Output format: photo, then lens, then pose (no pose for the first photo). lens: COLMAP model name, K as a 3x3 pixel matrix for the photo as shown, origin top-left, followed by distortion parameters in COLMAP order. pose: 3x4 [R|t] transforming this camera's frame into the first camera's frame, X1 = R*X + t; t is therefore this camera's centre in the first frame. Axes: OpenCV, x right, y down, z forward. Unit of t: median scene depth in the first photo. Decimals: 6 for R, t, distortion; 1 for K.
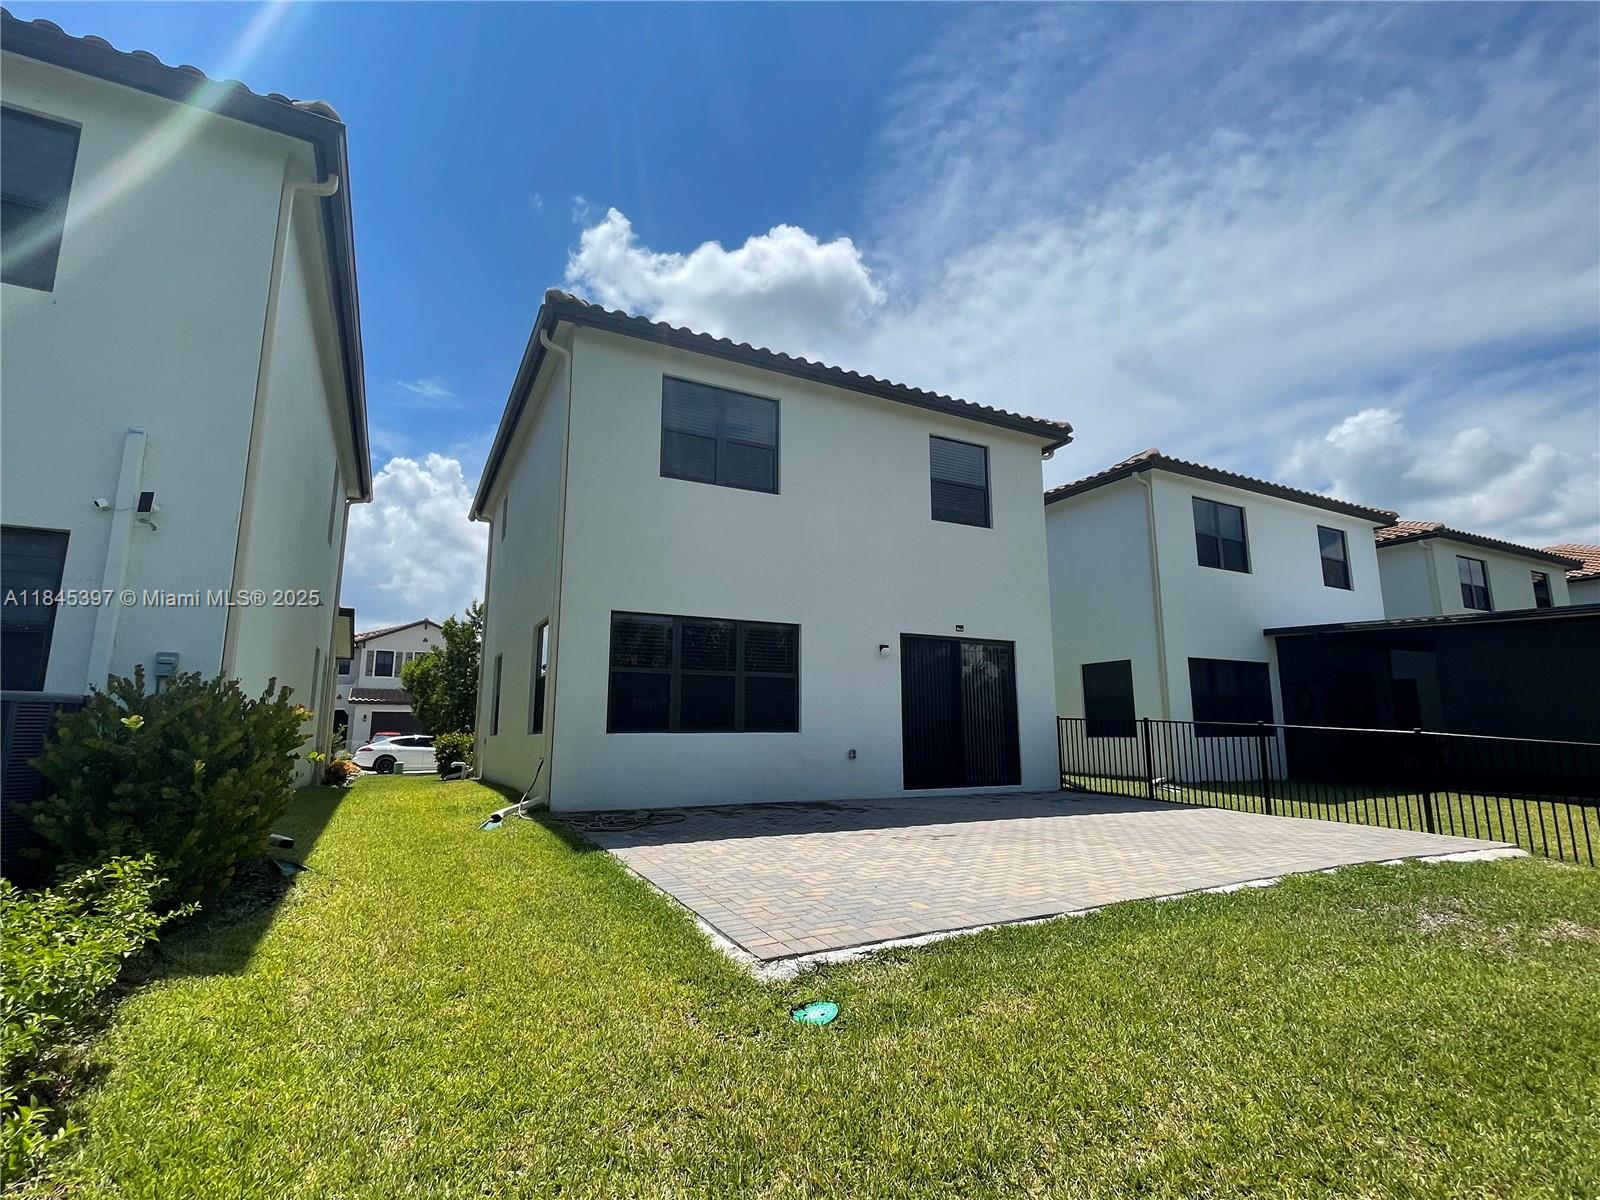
lens RADIAL K [[754.5, 0, 802.9], [0, 754.5, 598.7], [0, 0, 1]] dist [-0.001023, 0.000442]
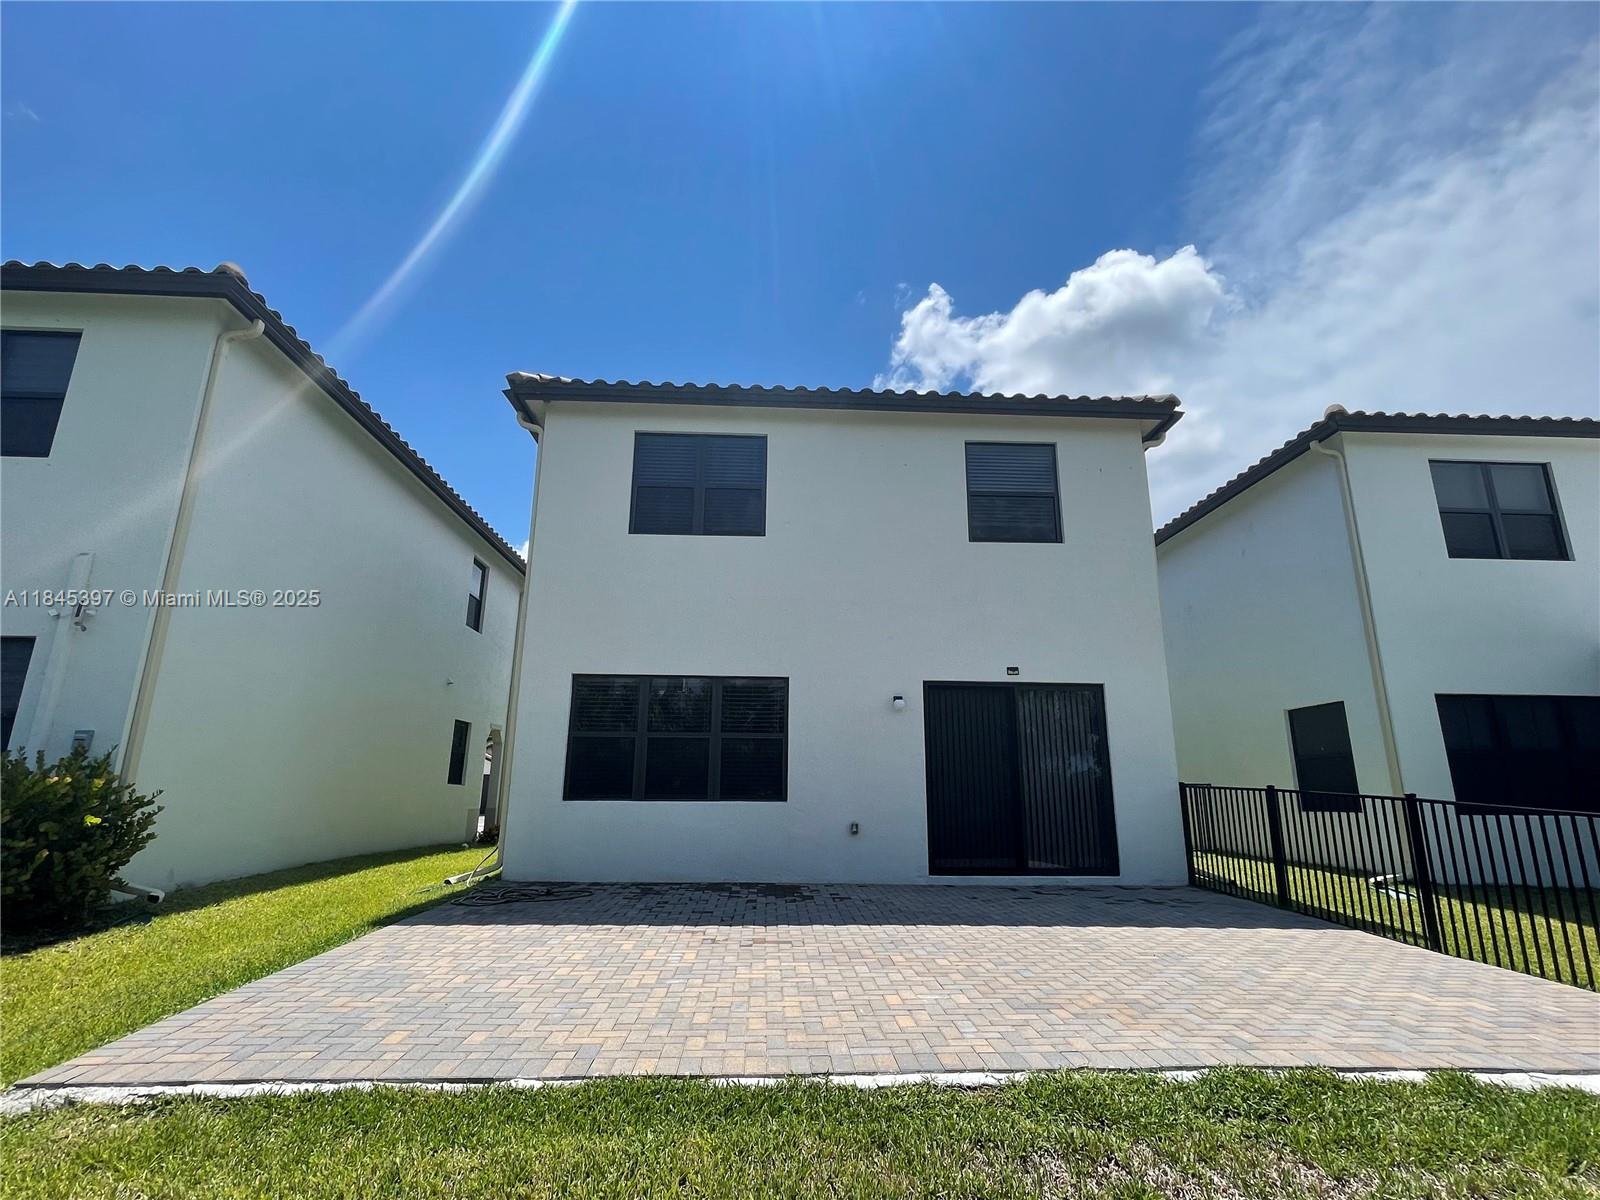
lens RADIAL K [[765.4, 0, 800.0], [0, 765.4, 600.0], [0, 0, 1]] dist [0.001328, 0.000336]
pose [[0.908339, -0.097454, -0.406723, 0.337230], [0.065353, 0.993601, -0.092121, 0.024154], [0.413098, 0.057097, 0.908895, 0.162564]]
